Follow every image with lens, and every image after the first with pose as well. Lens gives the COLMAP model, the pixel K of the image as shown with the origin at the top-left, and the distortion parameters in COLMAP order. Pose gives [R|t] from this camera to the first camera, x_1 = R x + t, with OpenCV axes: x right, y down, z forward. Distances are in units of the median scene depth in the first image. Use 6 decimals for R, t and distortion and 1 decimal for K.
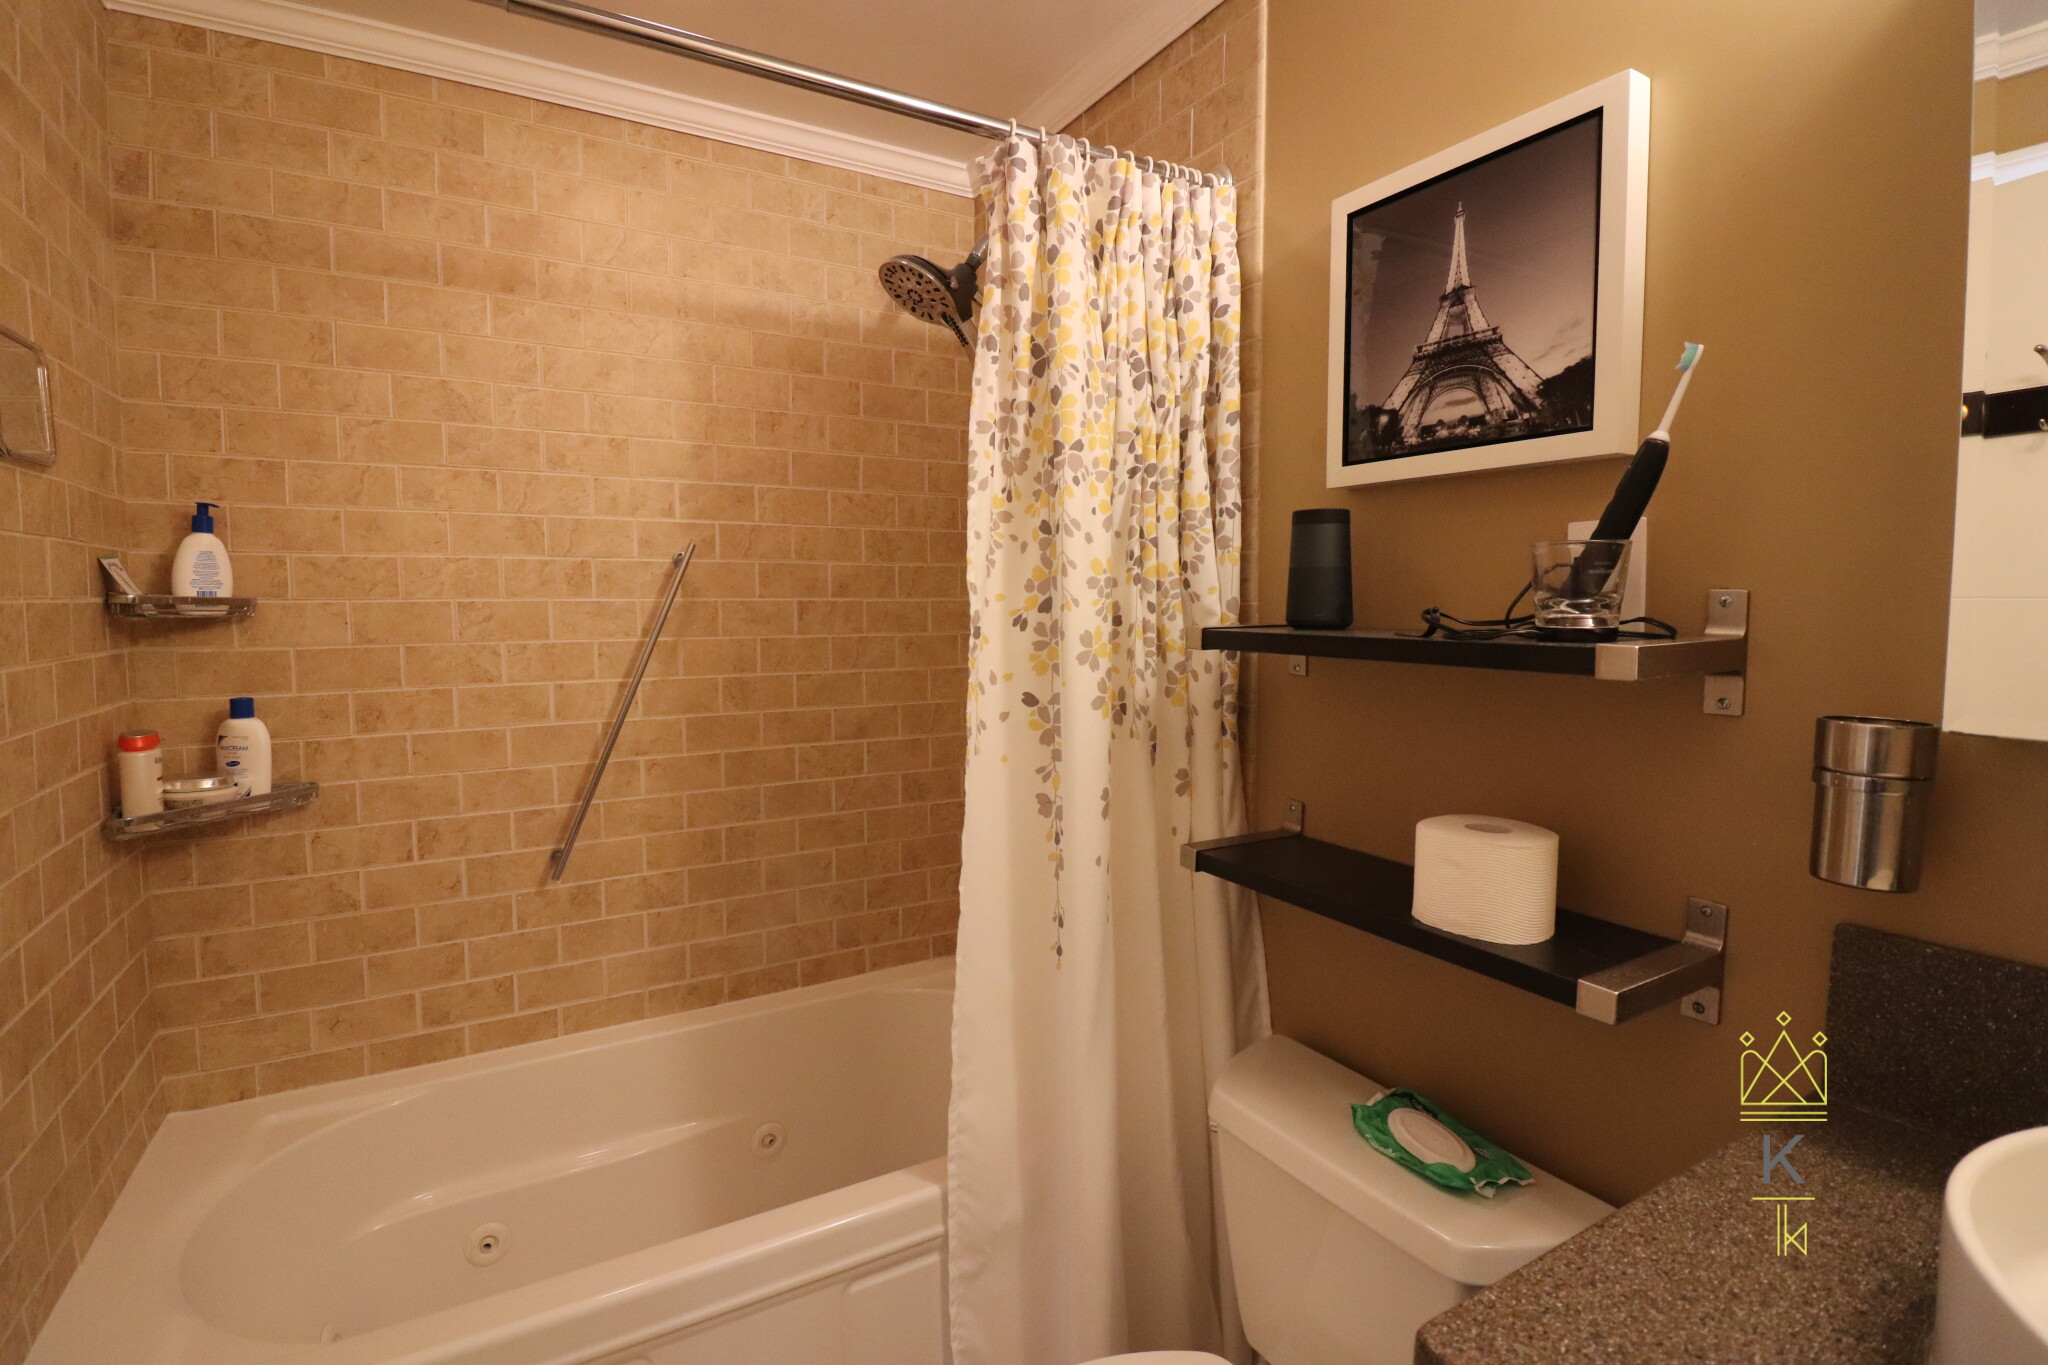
lens RADIAL K [[955.3, 0, 1017.2], [0, 955.3, 666.5], [0, 0, 1]] dist [-0.010028, -0.004772]
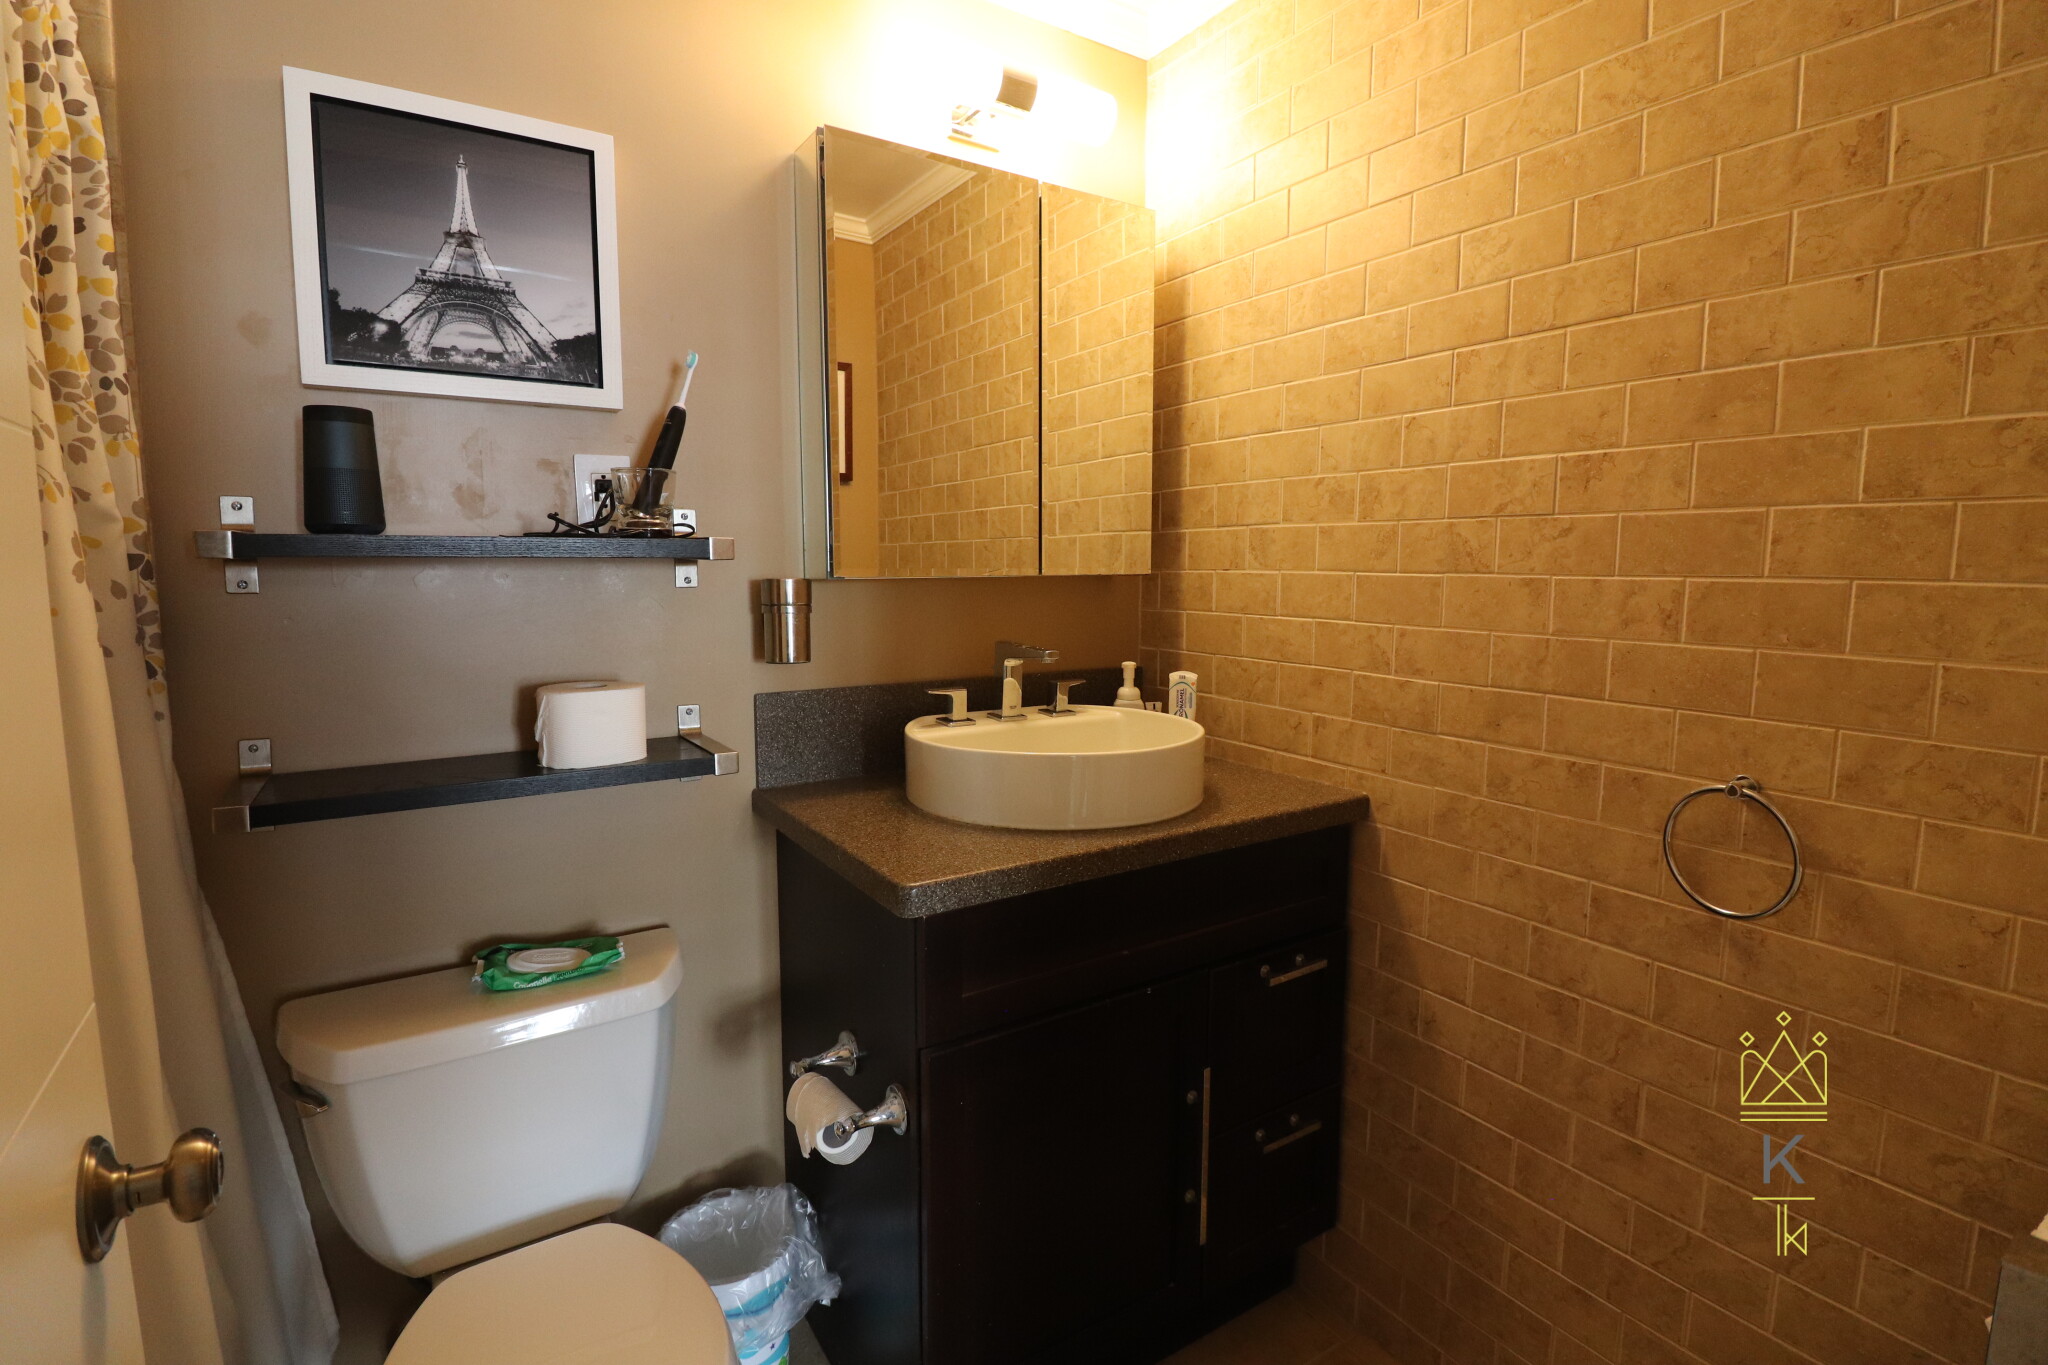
lens RADIAL K [[955.3, 0, 1016.9], [0, 955.3, 682.9], [0, 0, 1]] dist [-0.010028, -0.004772]
pose [[-0.046157, -0.114582, 0.992341, -0.743552], [0.078423, 0.989918, 0.117949, 0.052618], [-0.995851, 0.083267, -0.036706, 0.423944]]
